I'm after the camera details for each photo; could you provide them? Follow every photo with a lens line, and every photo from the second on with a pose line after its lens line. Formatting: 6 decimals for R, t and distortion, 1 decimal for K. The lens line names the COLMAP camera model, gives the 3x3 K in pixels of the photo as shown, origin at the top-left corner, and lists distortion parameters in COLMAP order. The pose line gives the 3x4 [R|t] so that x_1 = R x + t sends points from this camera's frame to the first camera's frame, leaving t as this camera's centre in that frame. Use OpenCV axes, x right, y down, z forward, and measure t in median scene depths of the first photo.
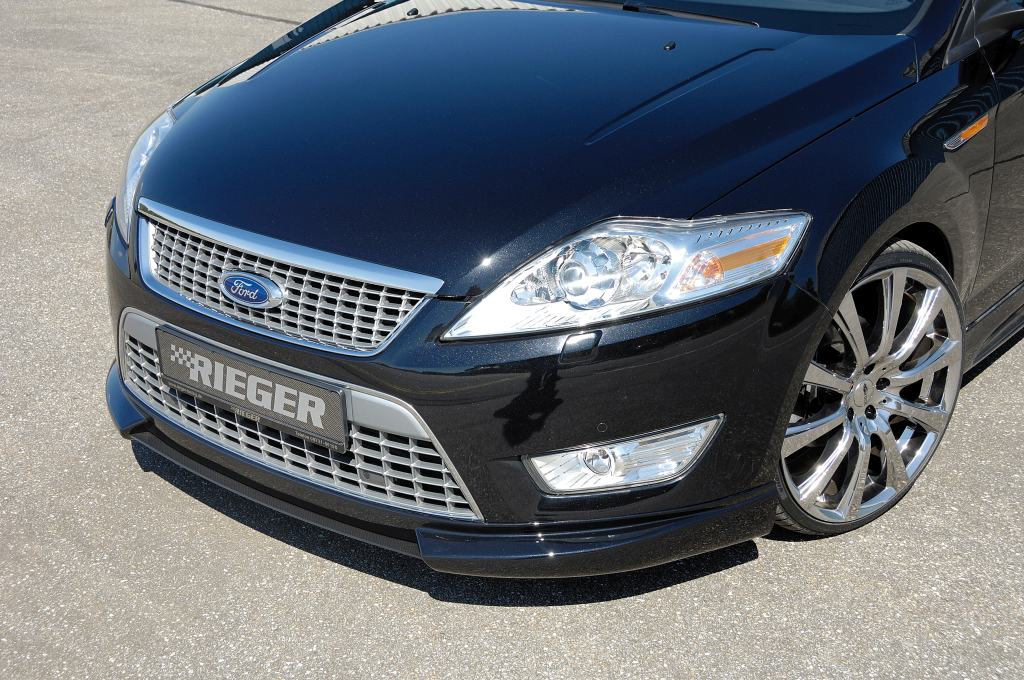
lens RADIAL K [[1415.8, 0, 512.0], [0, 1415.8, 340.0], [0, 0, 1]] dist [0.150521, -0.001172]
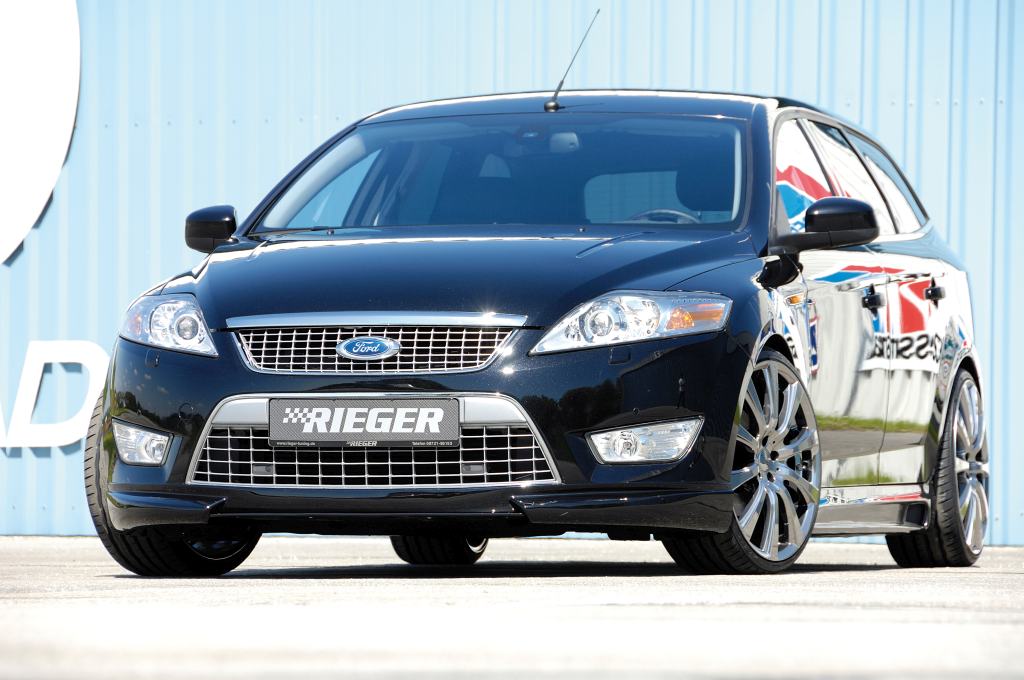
lens RADIAL K [[6698.0, 0, 512.0], [0, 6698.0, 340.0], [0, 0, 1]] dist [1.703299, 5.495997]
pose [[0.916463, 0.021412, 0.399547, -2.718996], [0.146763, 0.910978, -0.385459, 2.545912], [-0.372232, 0.411898, 0.831735, -4.581493]]
